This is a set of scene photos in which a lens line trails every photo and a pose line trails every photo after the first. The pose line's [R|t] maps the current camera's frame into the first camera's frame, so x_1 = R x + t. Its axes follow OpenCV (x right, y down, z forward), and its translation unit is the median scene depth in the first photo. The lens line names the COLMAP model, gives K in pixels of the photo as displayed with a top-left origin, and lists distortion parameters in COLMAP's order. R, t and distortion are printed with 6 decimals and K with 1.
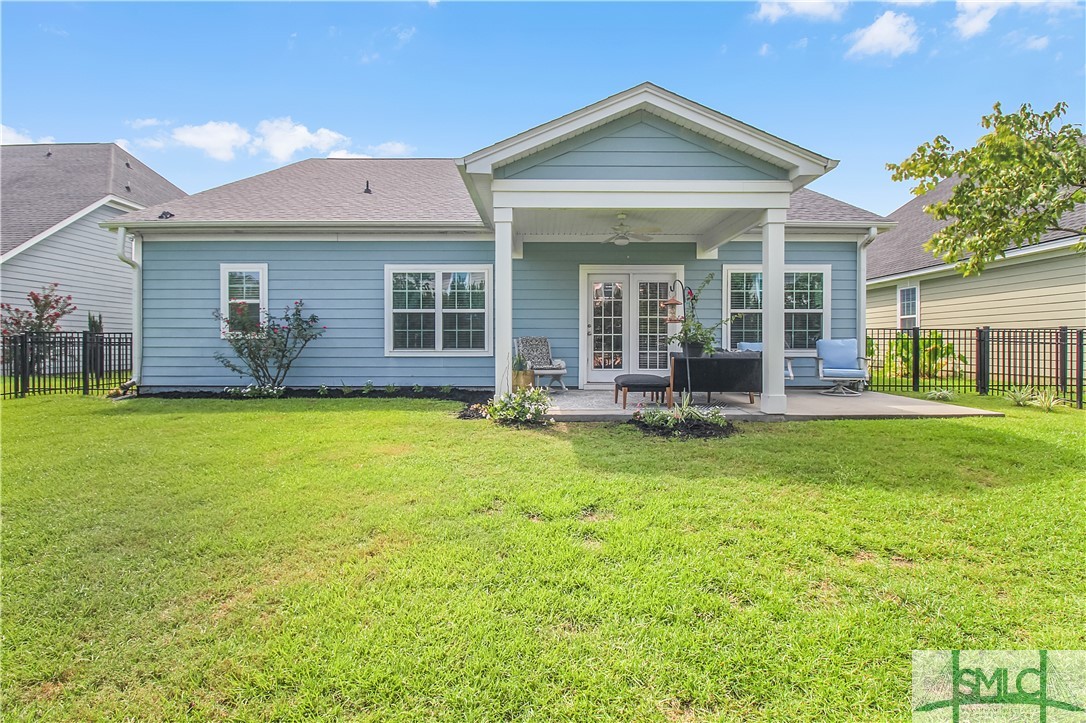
lens RADIAL K [[522.6, 0, 542.0], [0, 522.6, 354.0], [0, 0, 1]] dist [-0.003103, 0.000214]
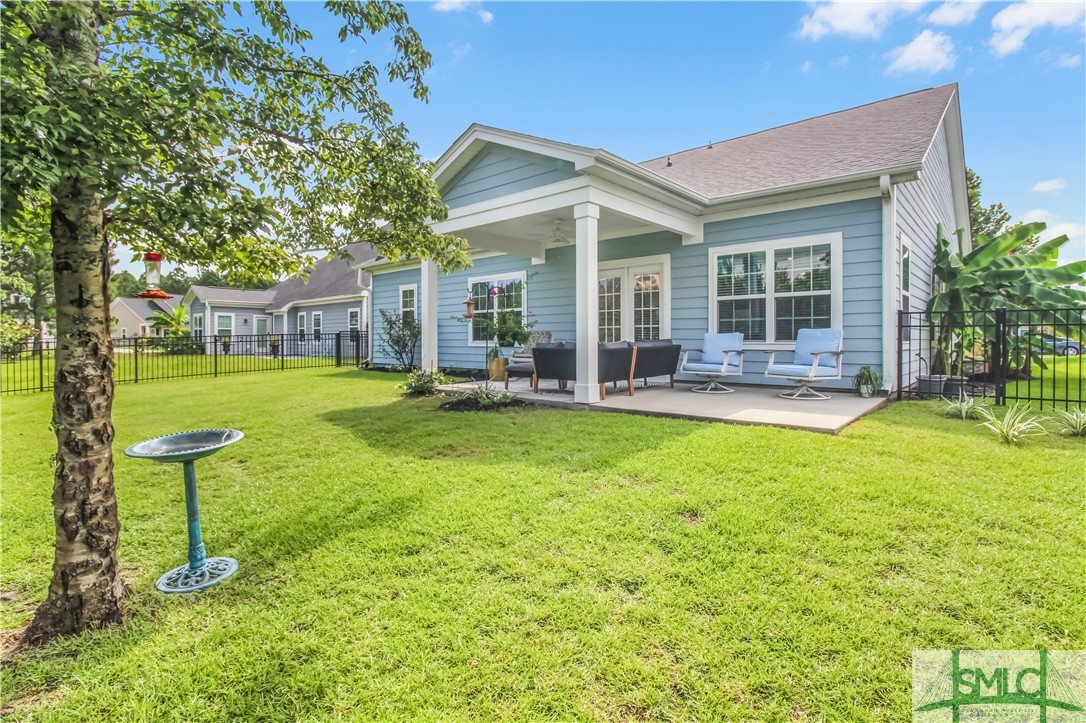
lens RADIAL K [[522.6, 0, 544.3], [0, 522.6, 353.6], [0, 0, 1]] dist [-0.003103, 0.000214]
pose [[0.750506, 0.016552, -0.660656, 0.732734], [0.000332, 0.999677, 0.025423, -0.010069], [0.660863, -0.019299, 0.750258, 0.121152]]
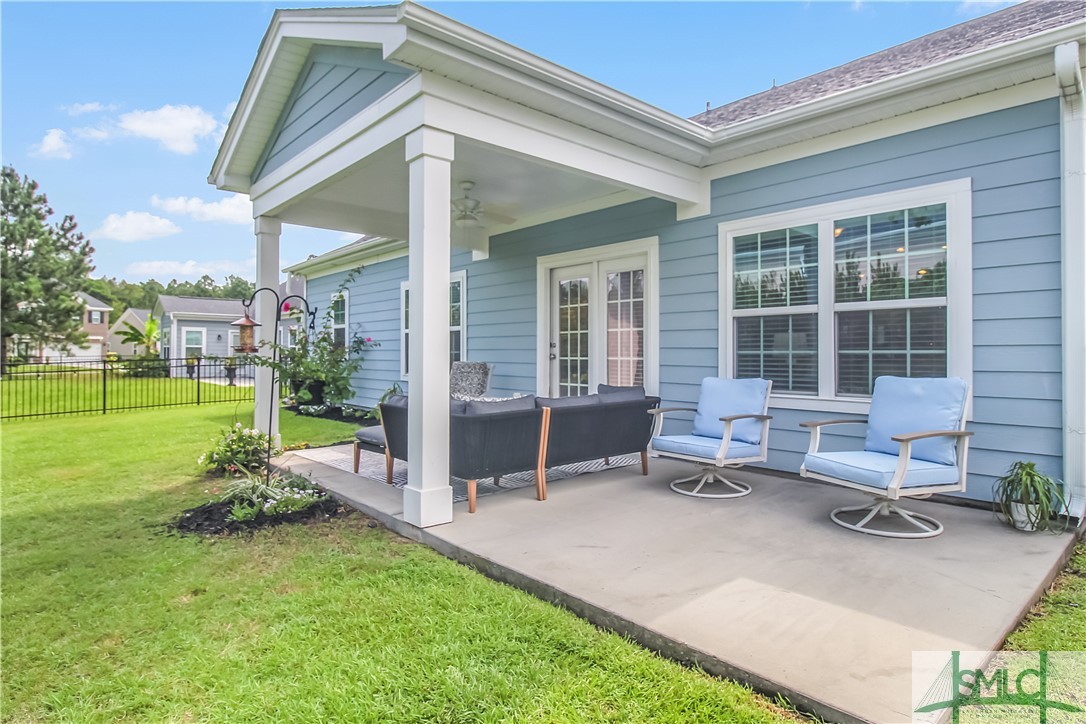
lens RADIAL K [[608.4, 0, 545.8], [0, 608.4, 360.6], [0, 0, 1]] dist [0.004726, -0.004486]
pose [[0.670734, 0.008176, -0.741653, 0.672350], [-0.004093, 0.999965, 0.007322, -0.040353], [0.741686, -0.001875, 0.670744, 0.471169]]
